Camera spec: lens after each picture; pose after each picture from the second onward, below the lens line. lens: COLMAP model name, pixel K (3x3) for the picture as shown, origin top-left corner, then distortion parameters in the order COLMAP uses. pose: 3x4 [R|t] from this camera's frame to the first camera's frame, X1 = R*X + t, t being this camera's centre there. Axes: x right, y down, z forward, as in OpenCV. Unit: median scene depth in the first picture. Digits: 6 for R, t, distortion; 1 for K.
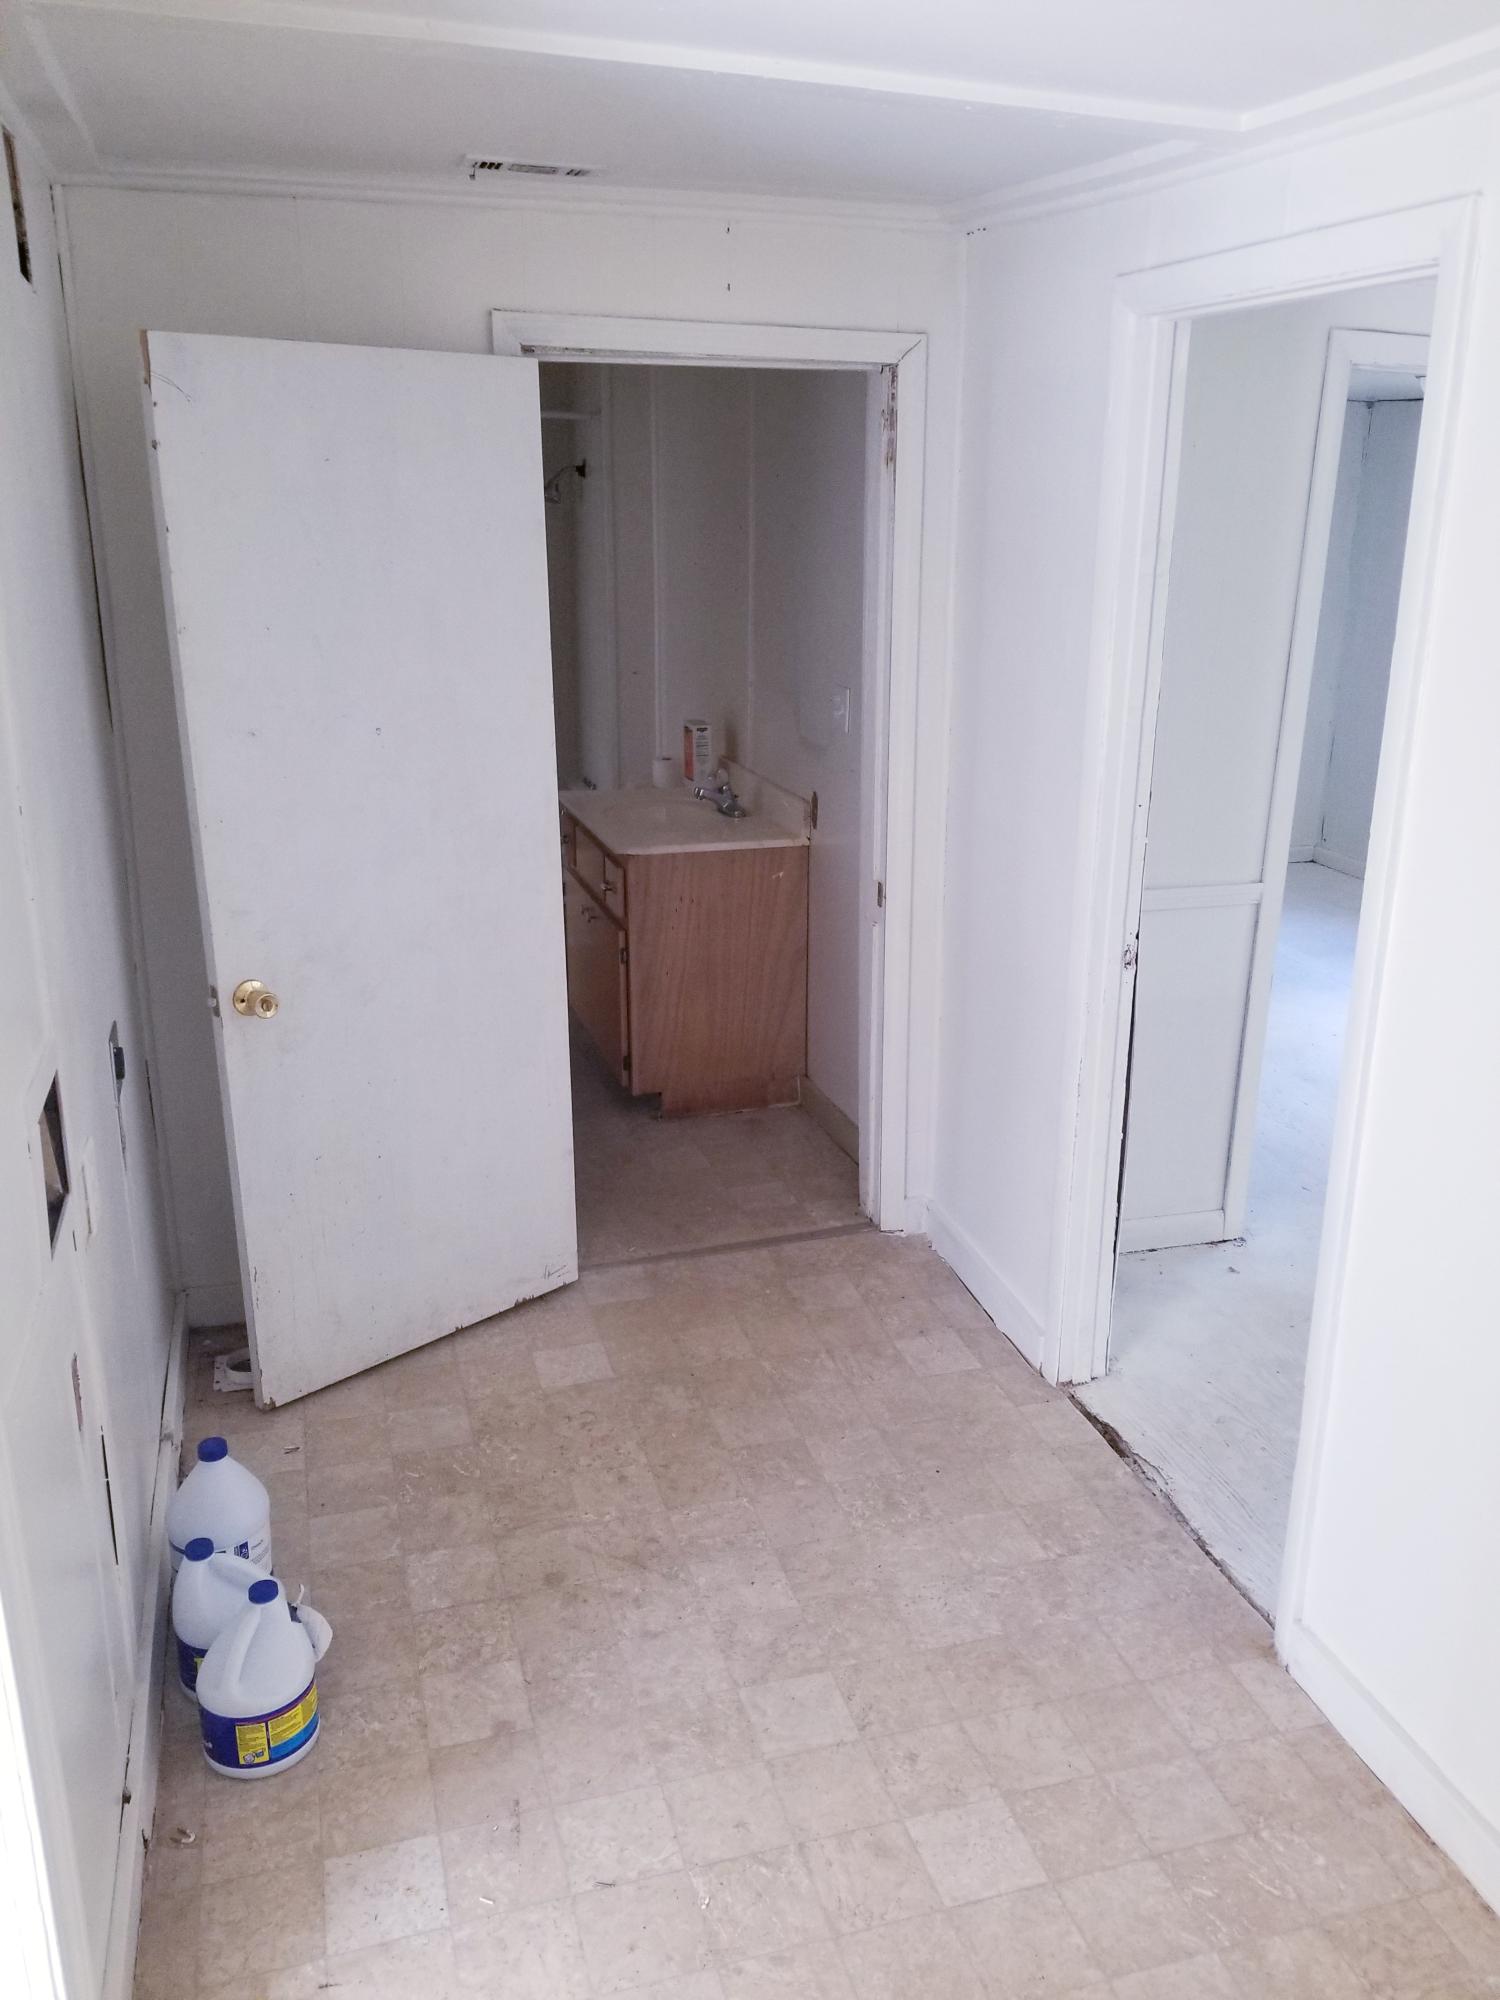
lens RADIAL K [[1559.8, 0, 747.6], [0, 1559.8, 1000.1], [0, 0, 1]] dist [0.050862, -0.051217]
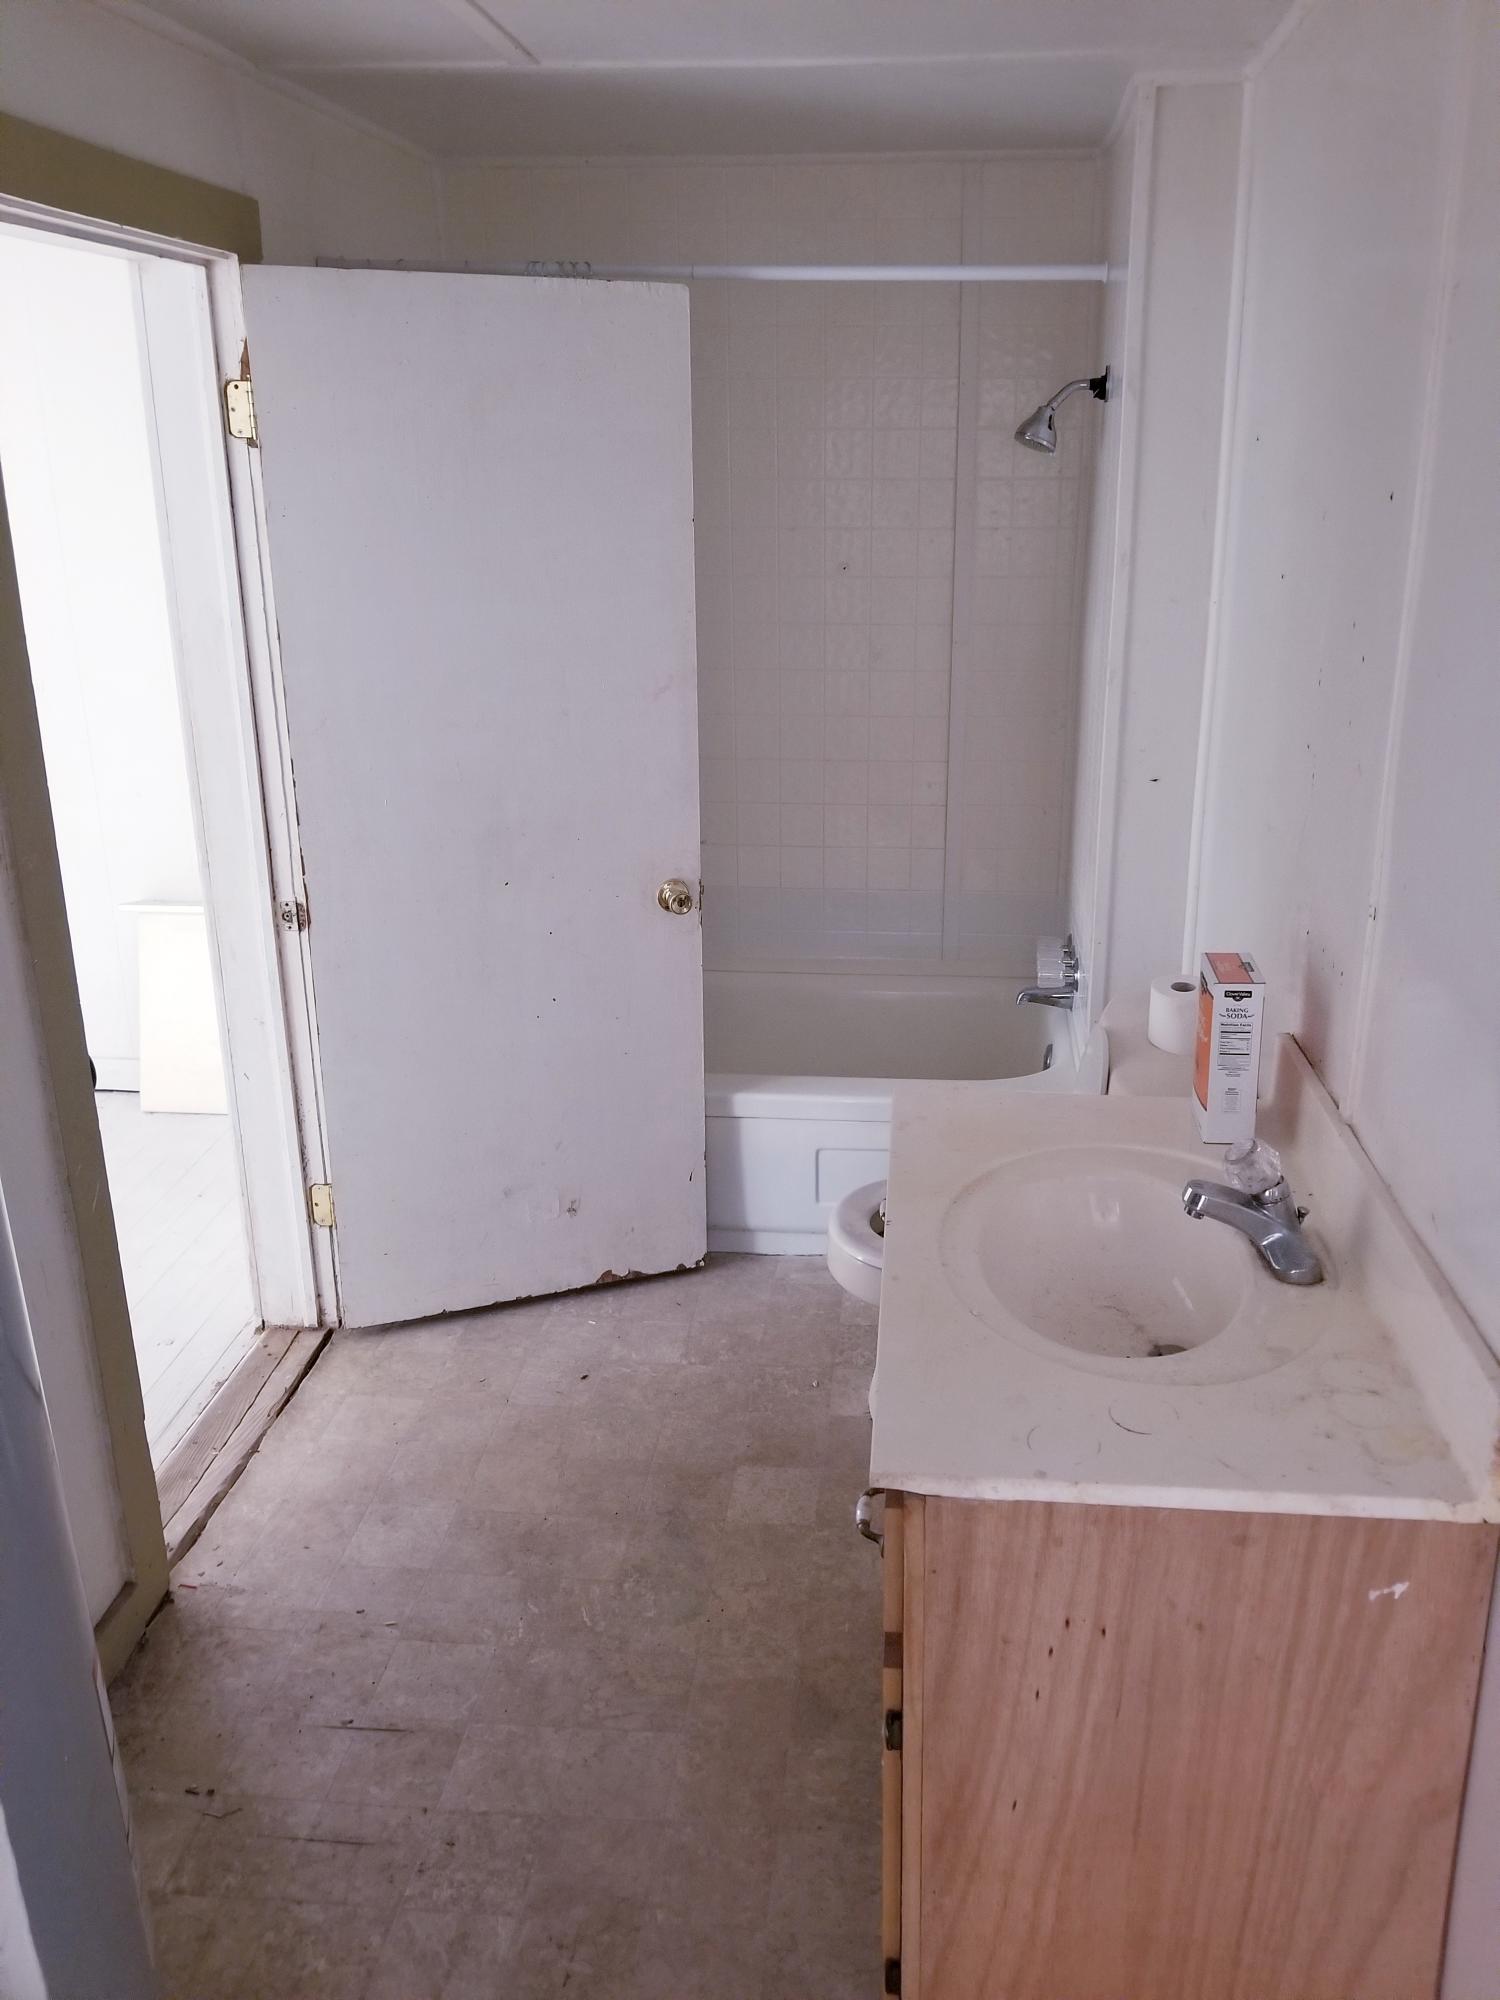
lens RADIAL K [[1559.8, 0, 752.6], [0, 1559.8, 994.4], [0, 0, 1]] dist [0.050862, -0.051217]
pose [[0.921772, 0.098112, -0.375114, 0.008449], [-0.089362, 0.995167, 0.040697, -0.203343], [0.377294, -0.003992, 0.926085, 0.651268]]
